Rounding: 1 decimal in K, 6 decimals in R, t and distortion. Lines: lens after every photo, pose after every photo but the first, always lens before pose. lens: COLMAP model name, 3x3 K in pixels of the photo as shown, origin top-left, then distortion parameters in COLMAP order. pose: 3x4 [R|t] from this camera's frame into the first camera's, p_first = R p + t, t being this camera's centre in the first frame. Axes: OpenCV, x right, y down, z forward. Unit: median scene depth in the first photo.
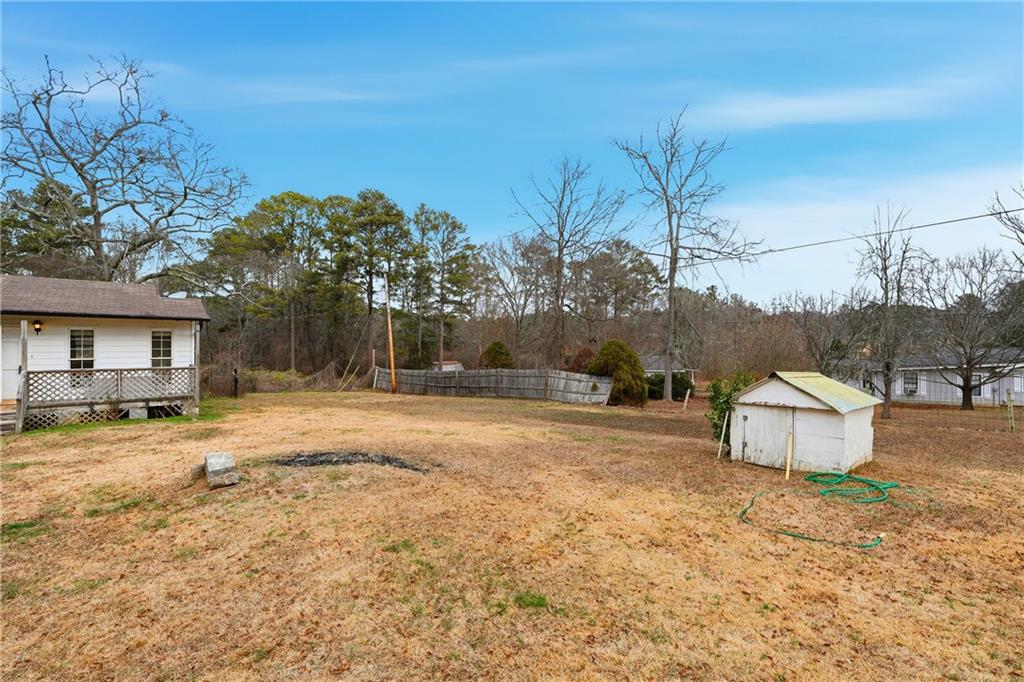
lens RADIAL K [[443.3, 0, 512.0], [0, 443.3, 341.0], [0, 0, 1]] dist [-0.003382, 0.000597]
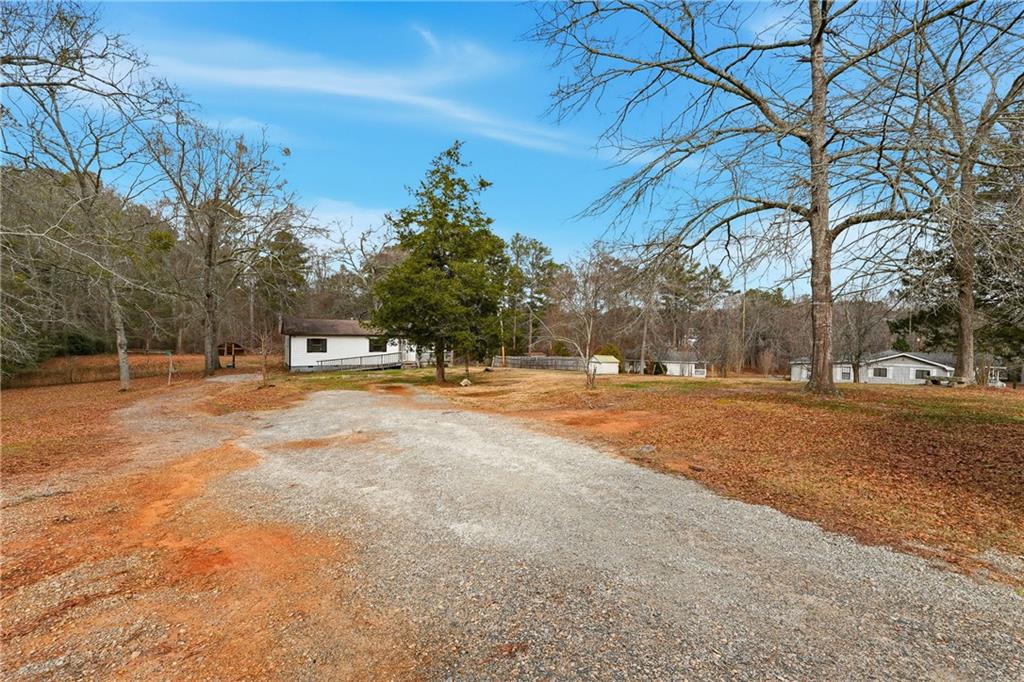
lens RADIAL K [[452.8, 0, 512.0], [0, 452.8, 341.0], [0, 0, 1]] dist [-0.001975, 0.000187]
pose [[0.979537, 0.015015, -0.200704, 0.209023], [-0.011072, 0.999723, 0.020756, -0.053358], [0.200960, -0.018109, 0.979432, -1.206063]]
